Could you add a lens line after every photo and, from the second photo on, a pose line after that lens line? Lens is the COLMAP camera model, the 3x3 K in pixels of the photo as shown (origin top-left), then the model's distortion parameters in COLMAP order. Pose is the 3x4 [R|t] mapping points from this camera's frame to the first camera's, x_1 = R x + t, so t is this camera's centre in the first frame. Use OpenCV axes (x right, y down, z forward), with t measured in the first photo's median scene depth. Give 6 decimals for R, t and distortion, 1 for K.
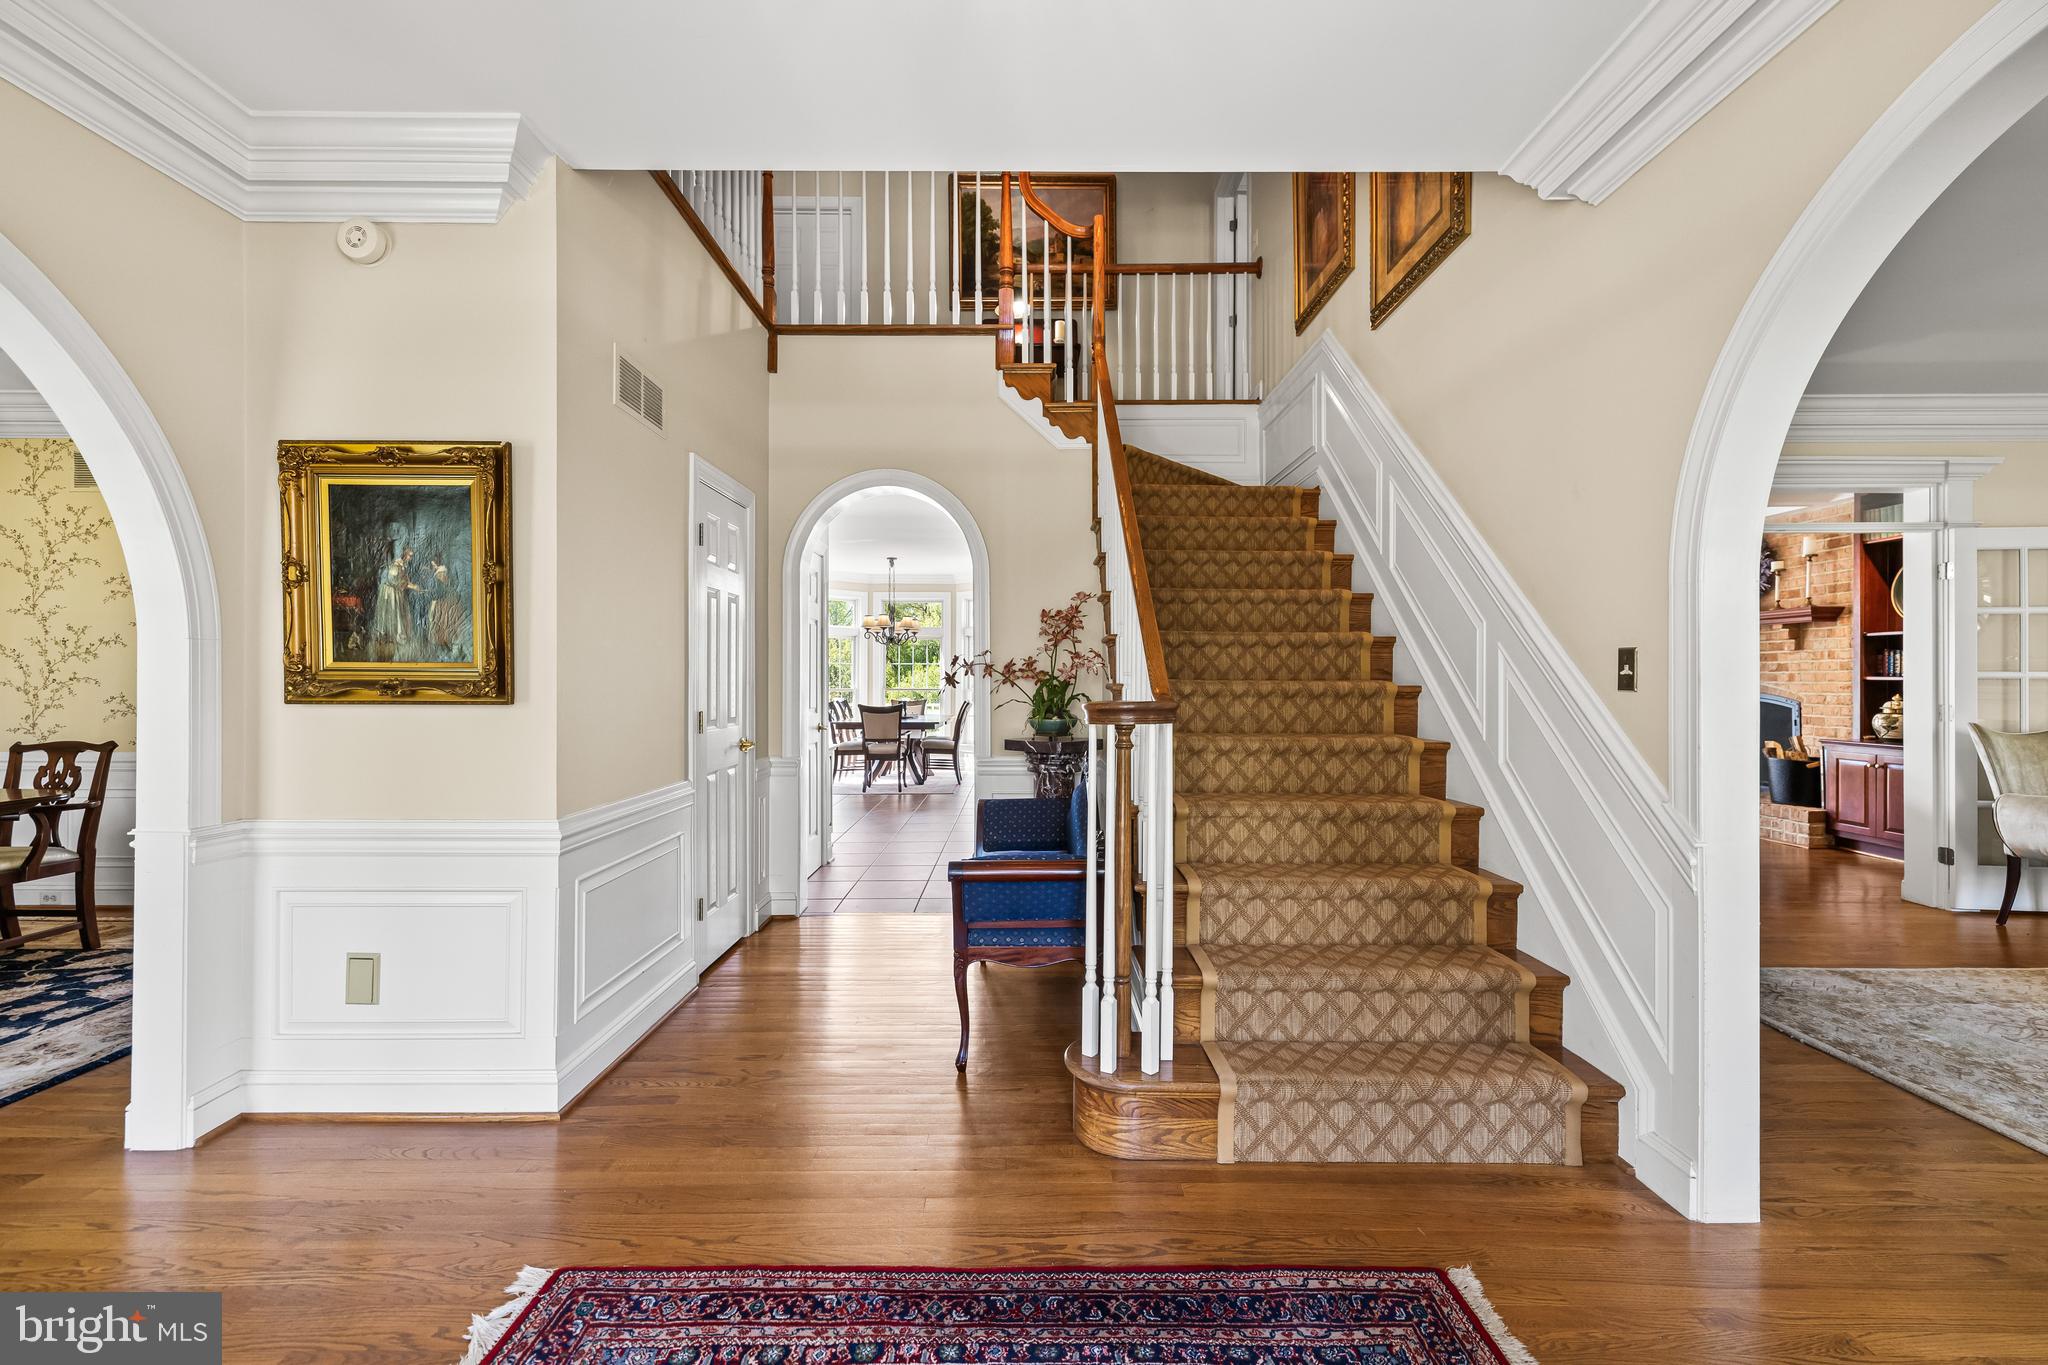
lens RADIAL K [[871.7, 0, 1017.4], [0, 871.7, 682.2], [0, 0, 1]] dist [0.001593, 0.000875]
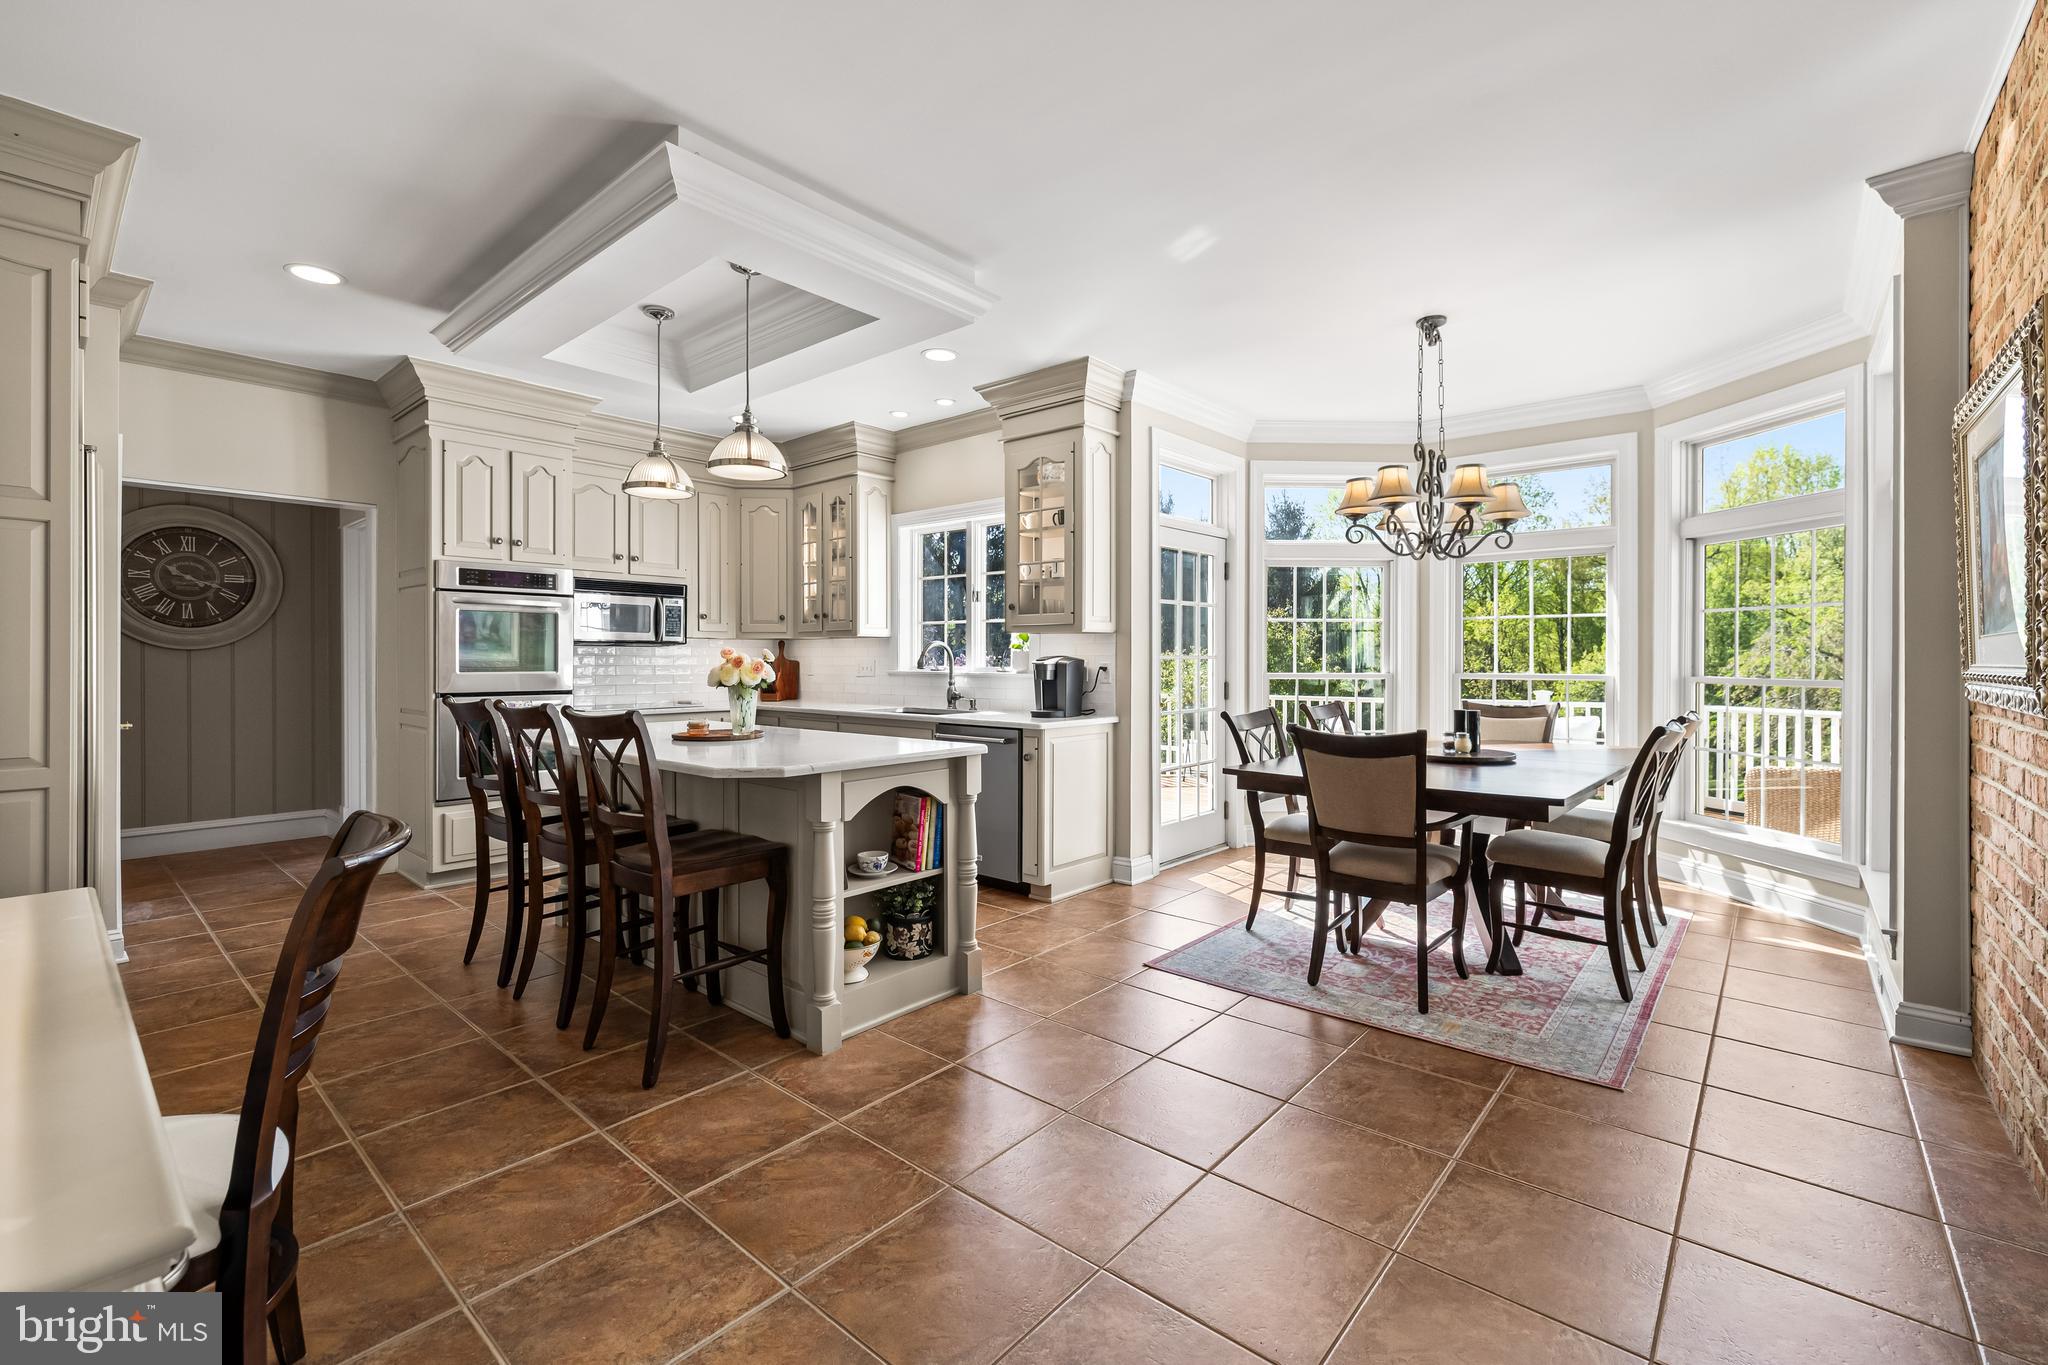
lens RADIAL K [[871.7, 0, 1038.5], [0, 871.7, 657.7], [0, 0, 1]] dist [0.001593, 0.000875]
pose [[0.762916, -0.001331, -0.646497, -0.055871], [-0.001883, 0.999989, -0.004282, 0.002285], [0.646495, 0.004484, 0.762905, 1.035607]]
